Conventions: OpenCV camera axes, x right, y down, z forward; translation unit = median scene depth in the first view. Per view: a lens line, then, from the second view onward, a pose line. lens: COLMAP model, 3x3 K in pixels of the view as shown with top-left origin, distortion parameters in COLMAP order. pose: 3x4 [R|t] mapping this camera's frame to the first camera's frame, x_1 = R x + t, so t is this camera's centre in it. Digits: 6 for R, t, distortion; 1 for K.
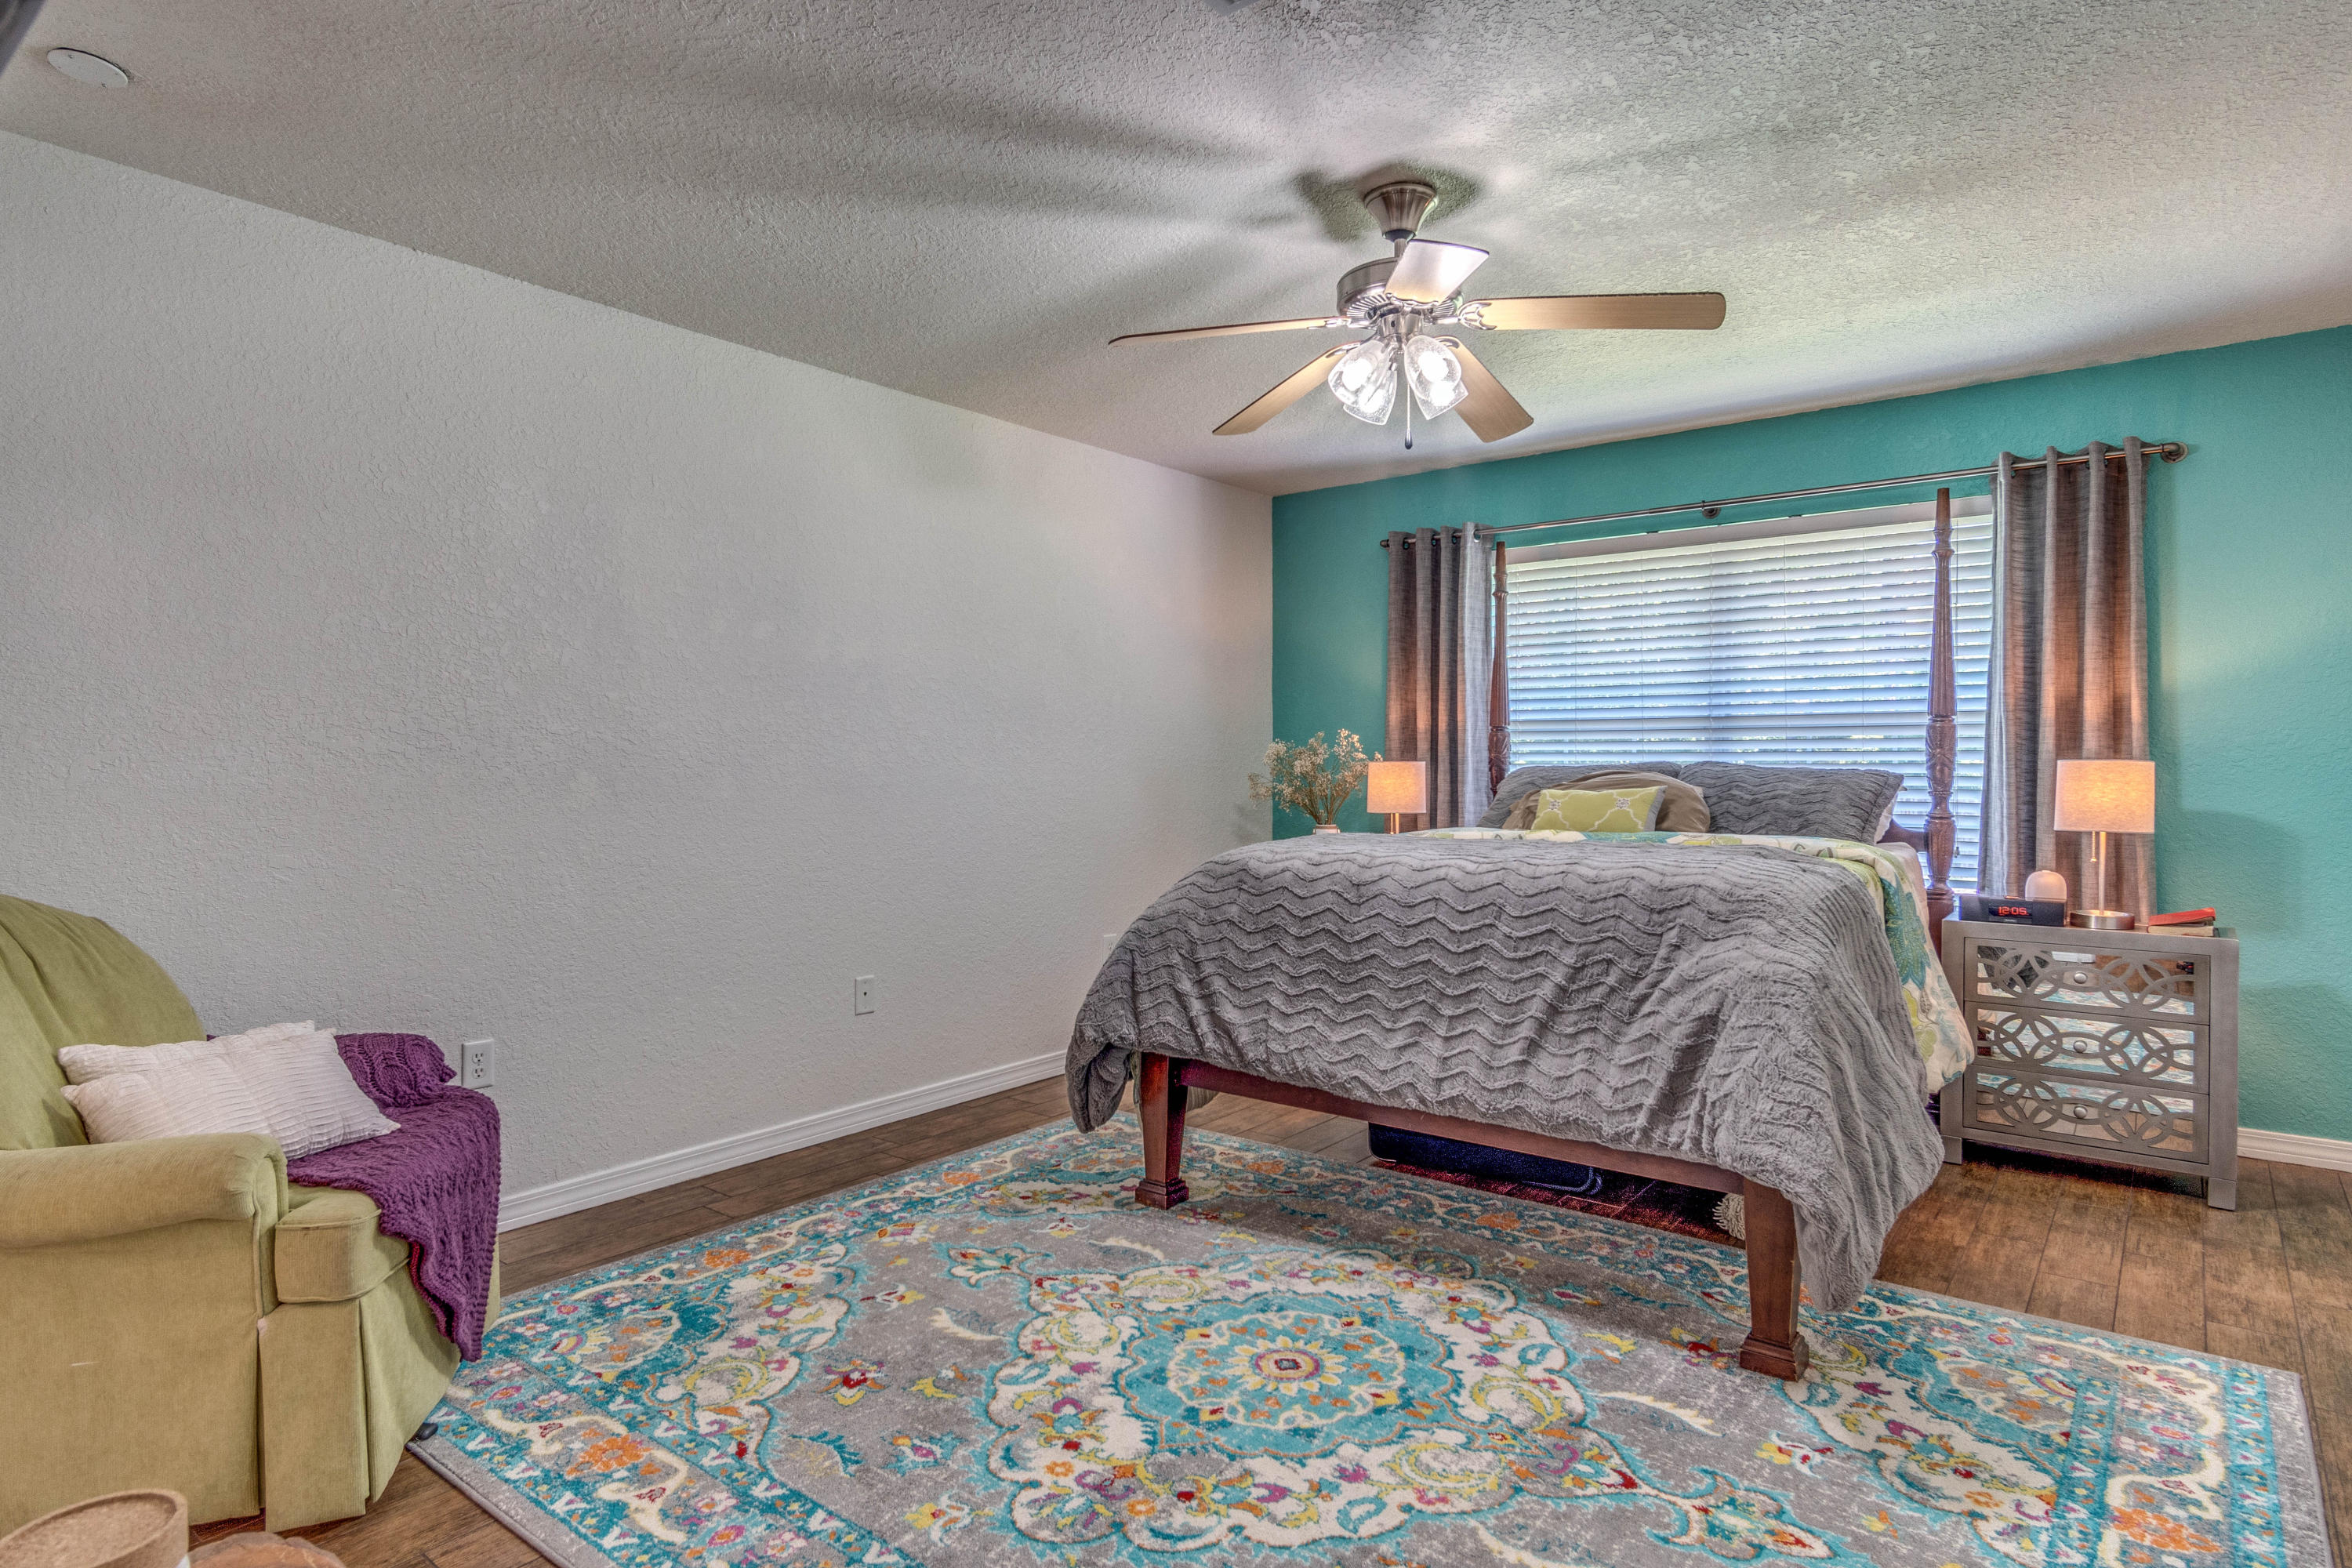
lens RADIAL K [[1250.4, 0, 1175.5], [0, 1250.4, 780.9], [0, 0, 1]] dist [0.004250, 0.003862]
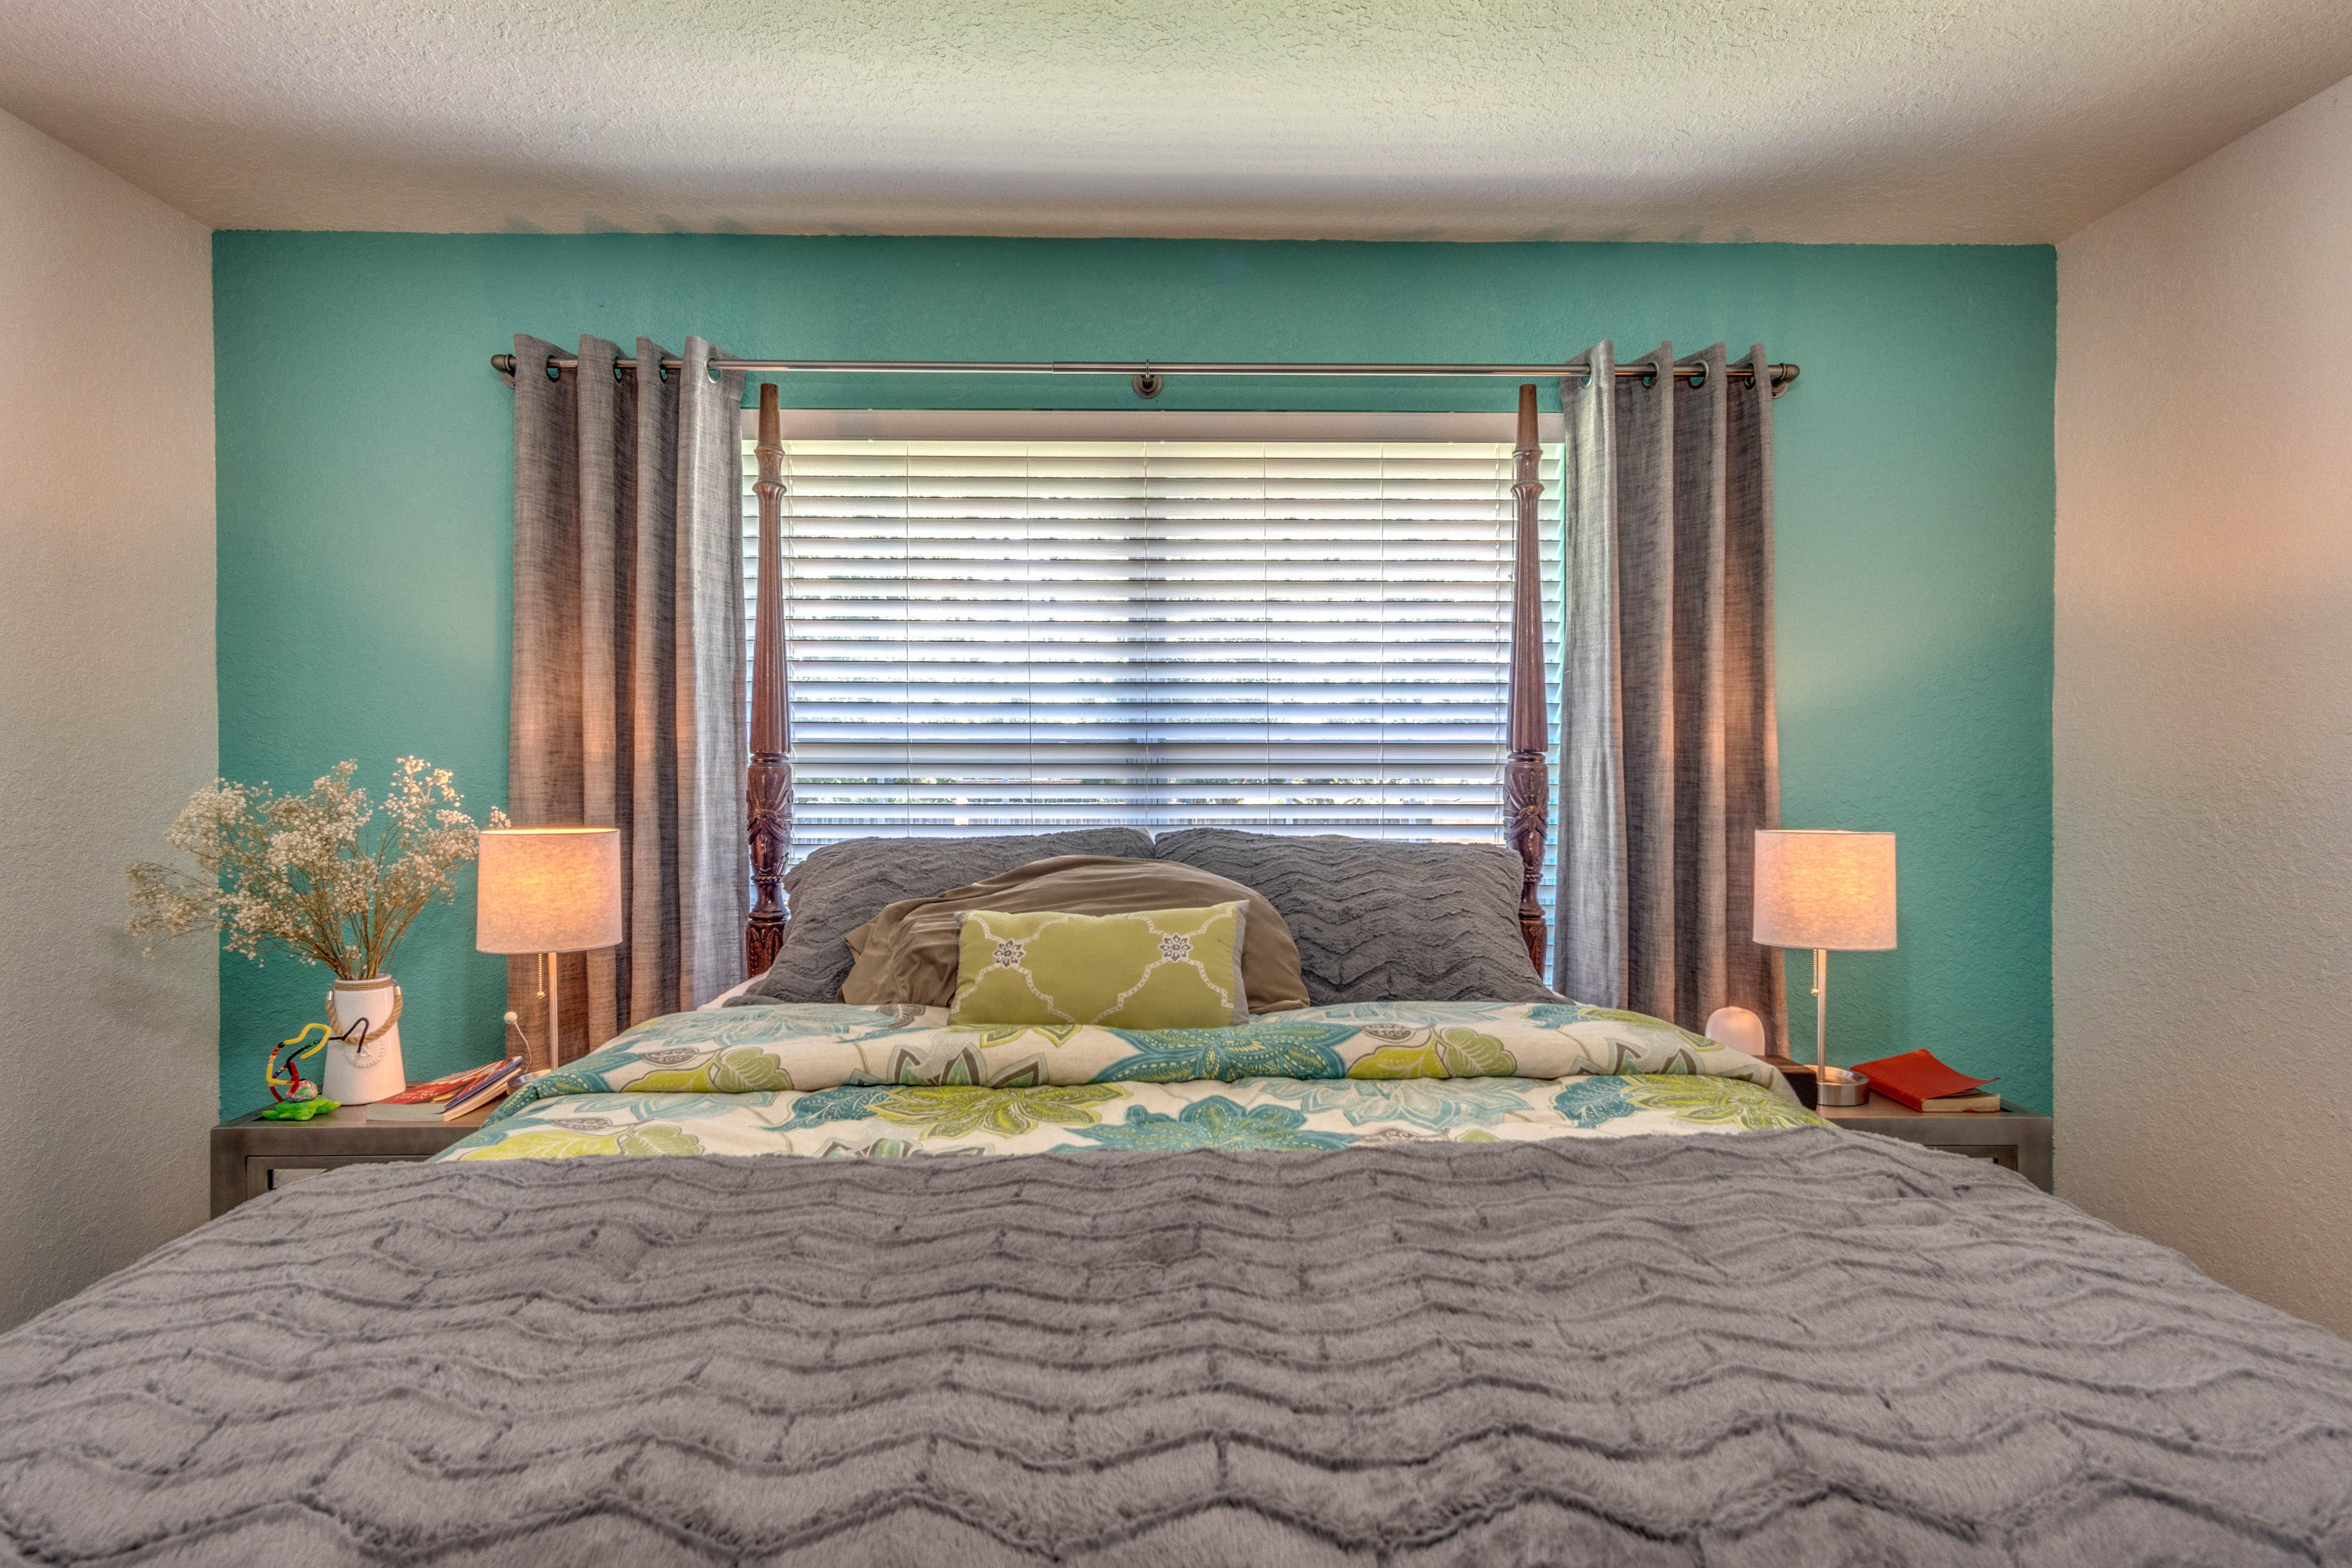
lens RADIAL K [[1250.4, 0, 1133.4], [0, 1250.4, 768.2], [0, 0, 1]] dist [0.004250, 0.003862]
pose [[0.772021, 0.002244, 0.635593, 0.052962], [0.008021, 0.999880, -0.013273, -0.029443], [-0.635546, 0.015345, 0.771910, 0.513822]]
